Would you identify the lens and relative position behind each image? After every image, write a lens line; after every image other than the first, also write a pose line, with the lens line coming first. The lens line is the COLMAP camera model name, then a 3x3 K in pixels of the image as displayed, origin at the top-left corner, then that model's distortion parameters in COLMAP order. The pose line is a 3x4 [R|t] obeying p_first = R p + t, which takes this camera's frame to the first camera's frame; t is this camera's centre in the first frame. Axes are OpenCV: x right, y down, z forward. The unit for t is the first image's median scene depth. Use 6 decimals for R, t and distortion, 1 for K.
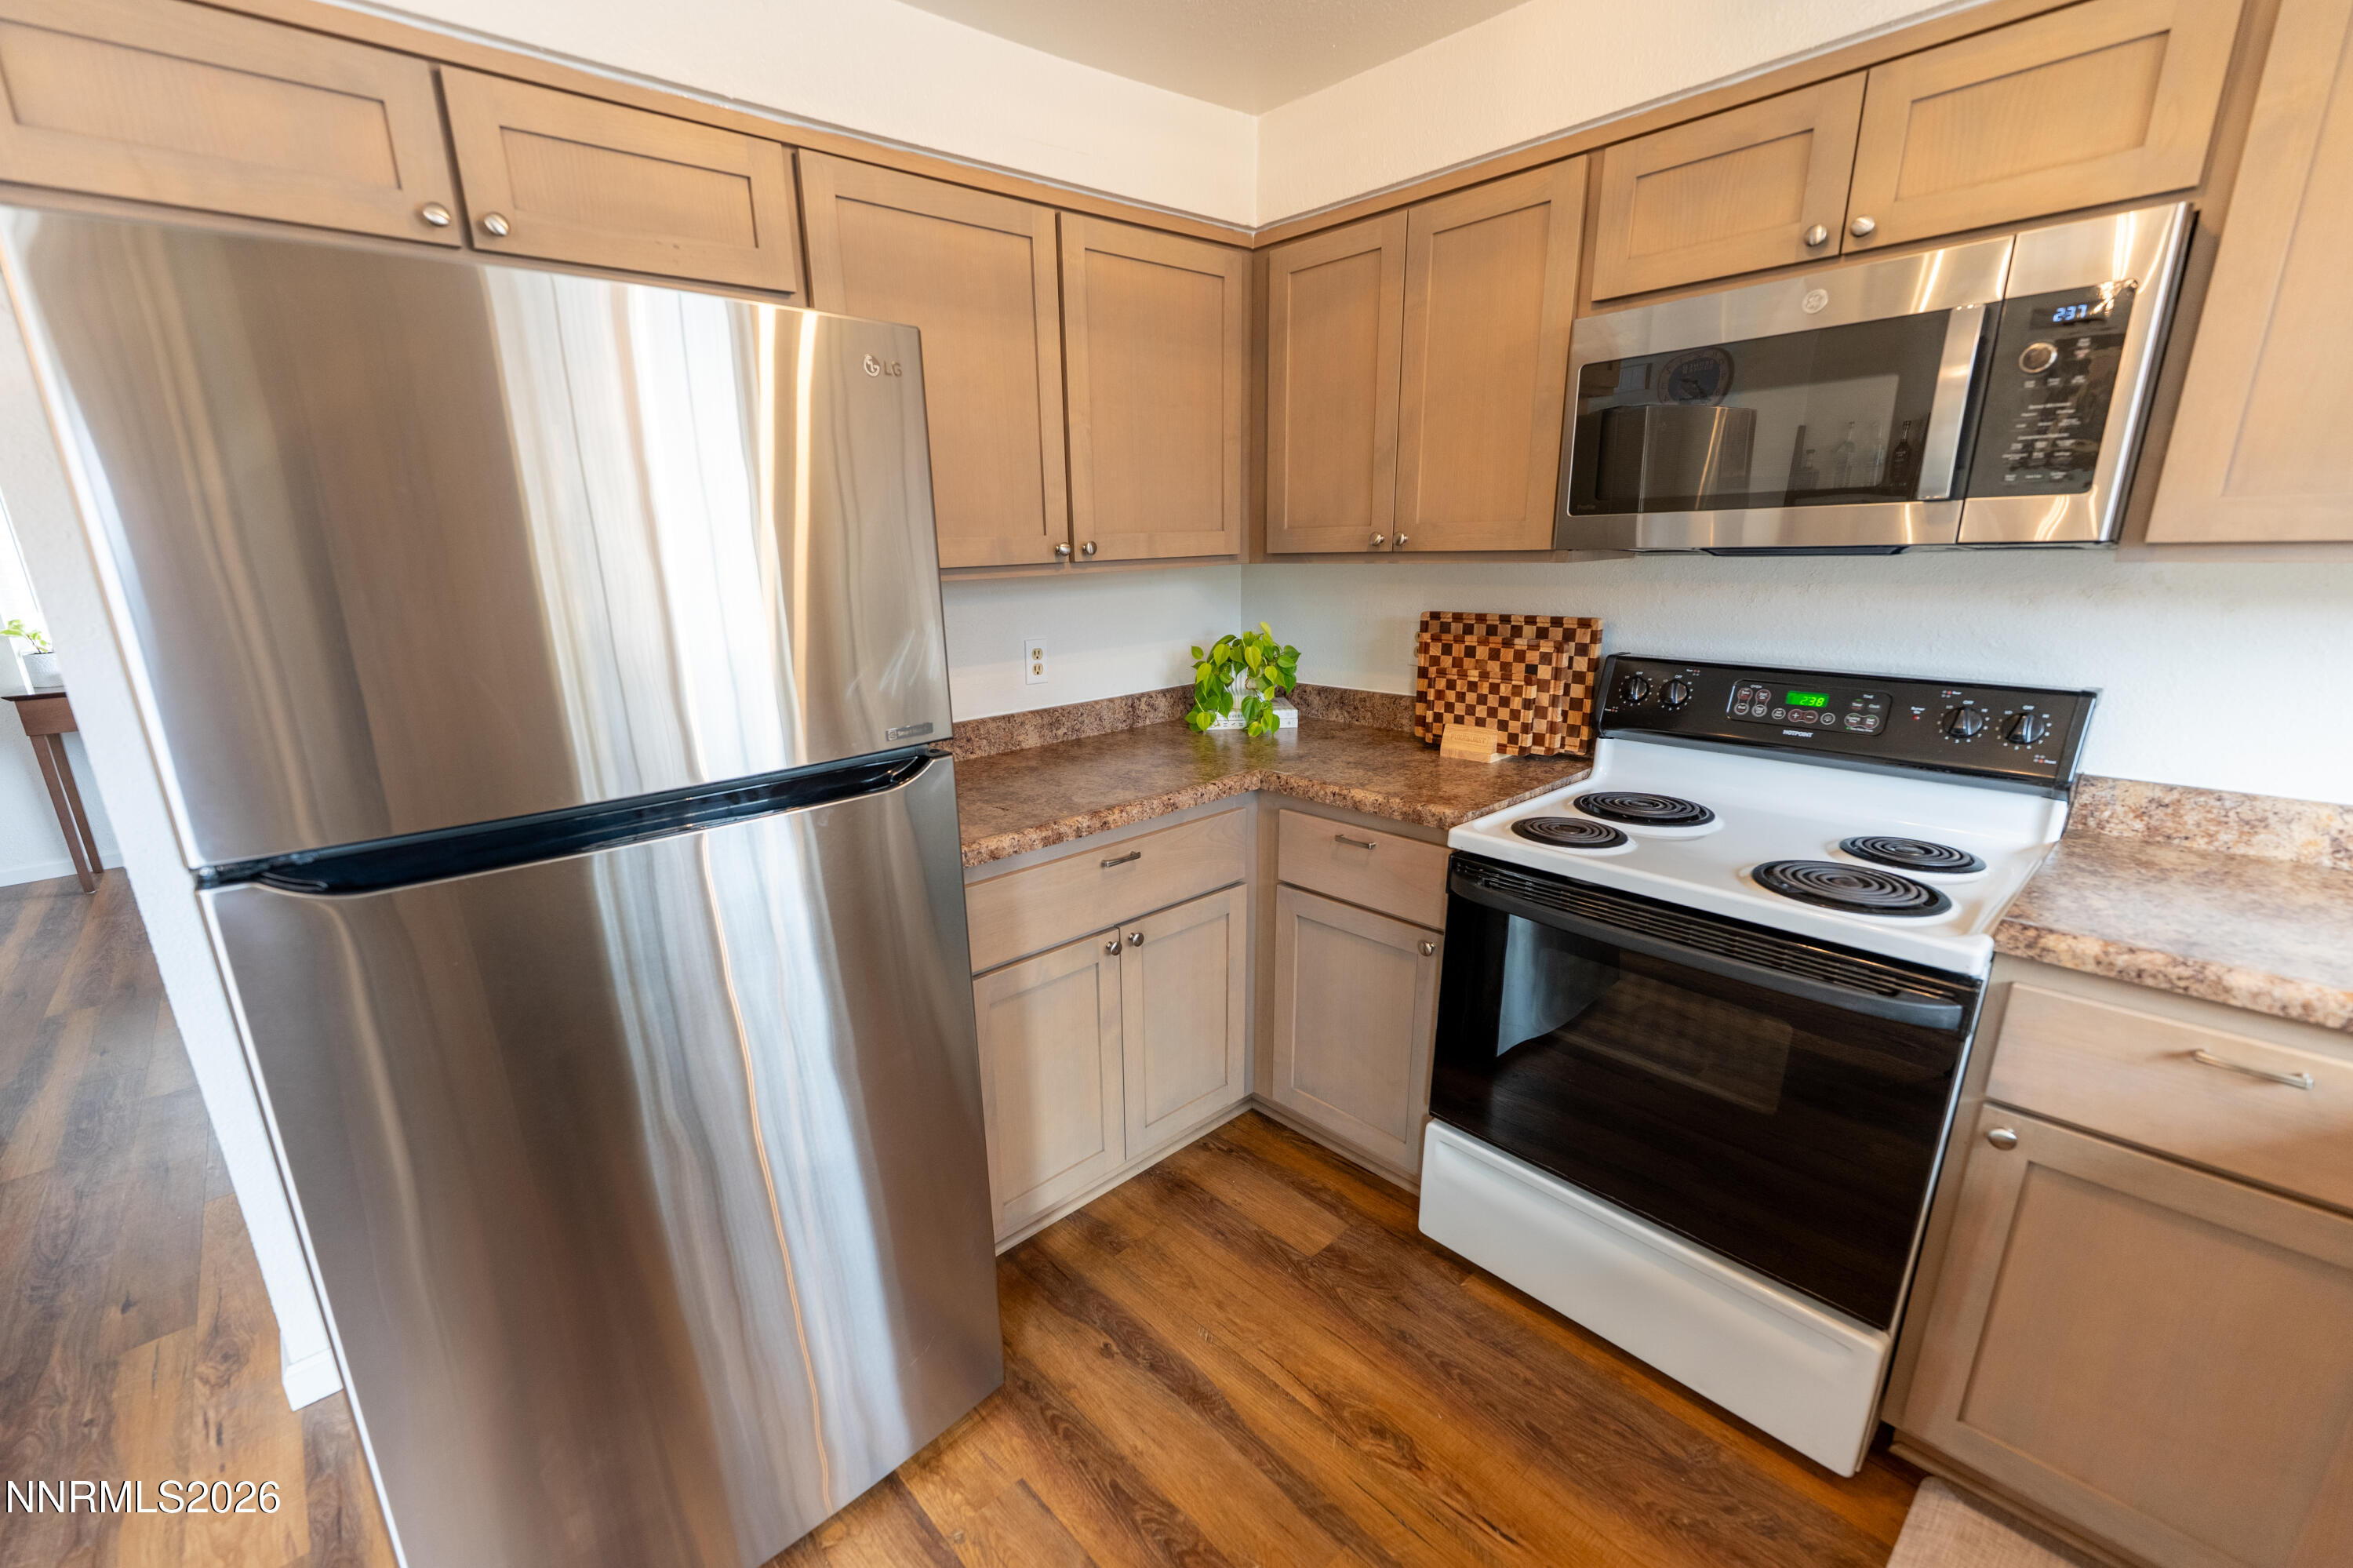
lens RADIAL K [[986.2, 0, 1123.2], [0, 986.2, 819.4], [0, 0, 1]] dist [0.009710, 0.000039]
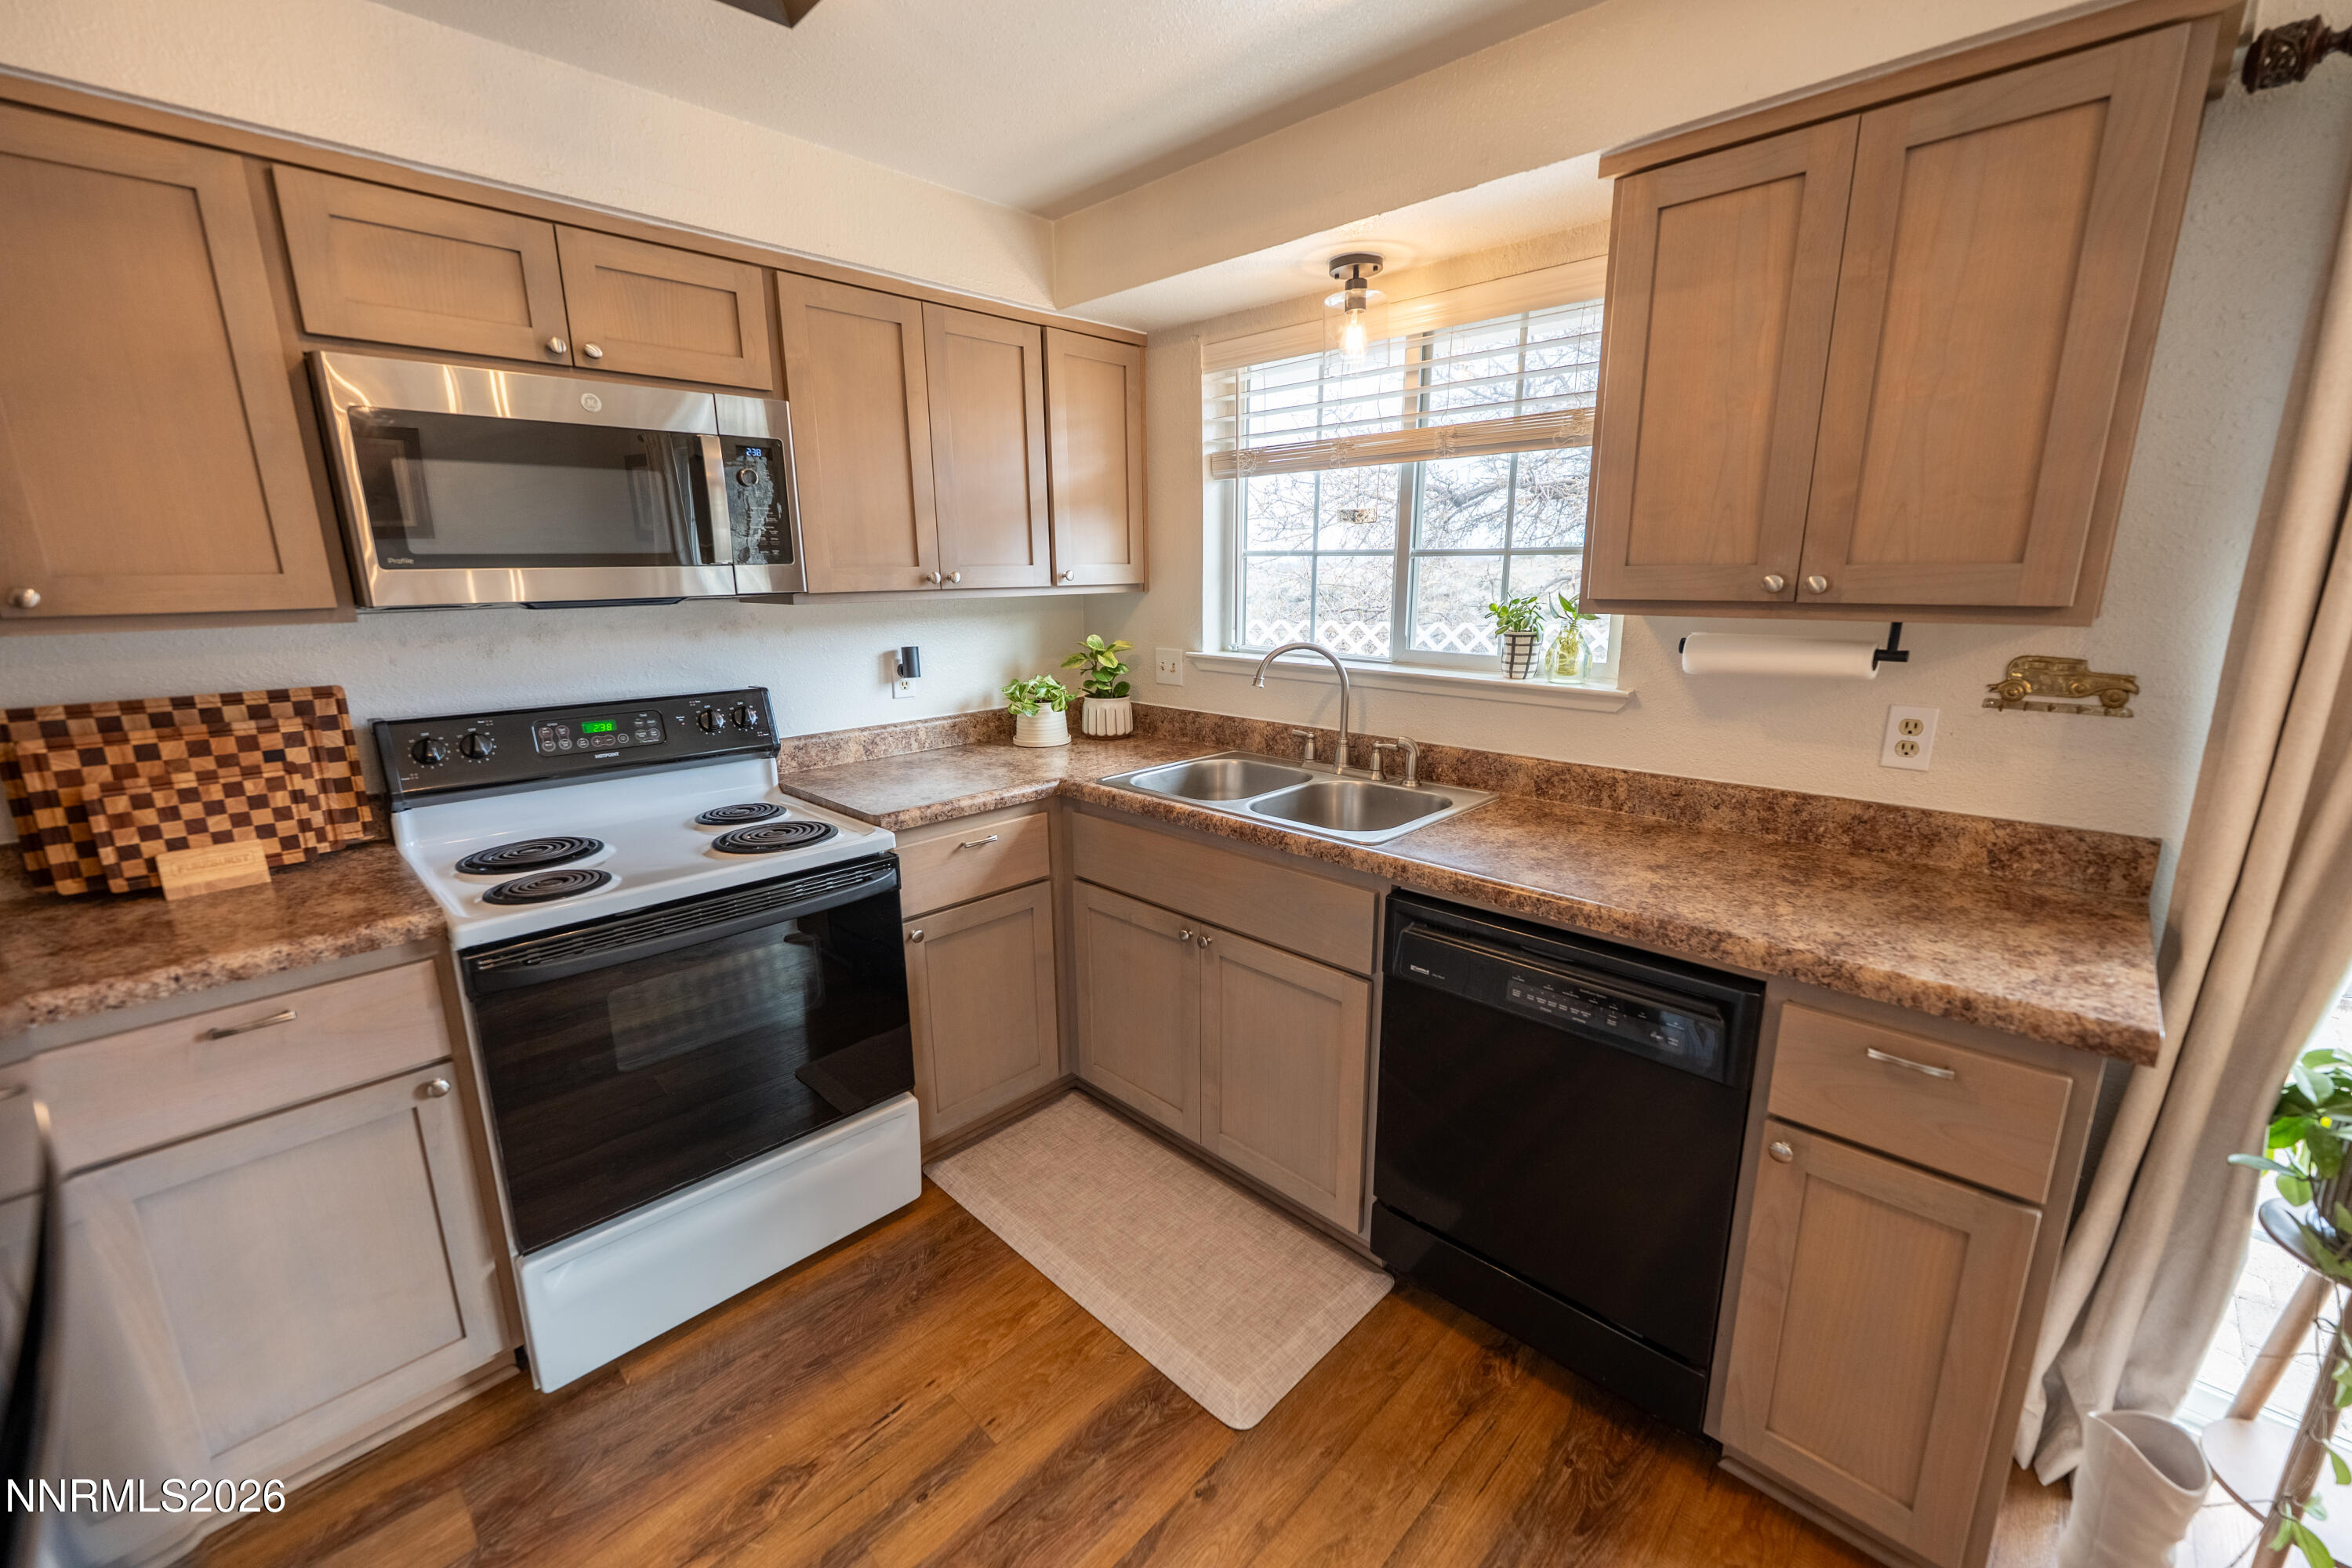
lens RADIAL K [[929.7, 0, 1179.0], [0, 929.7, 789.5], [0, 0, 1]] dist [0.000349, -0.000414]
pose [[-0.087308, -0.203841, 0.975103, -0.459294], [0.288579, 0.931695, 0.220605, -0.094467], [-0.953467, 0.300655, -0.022520, 0.377672]]
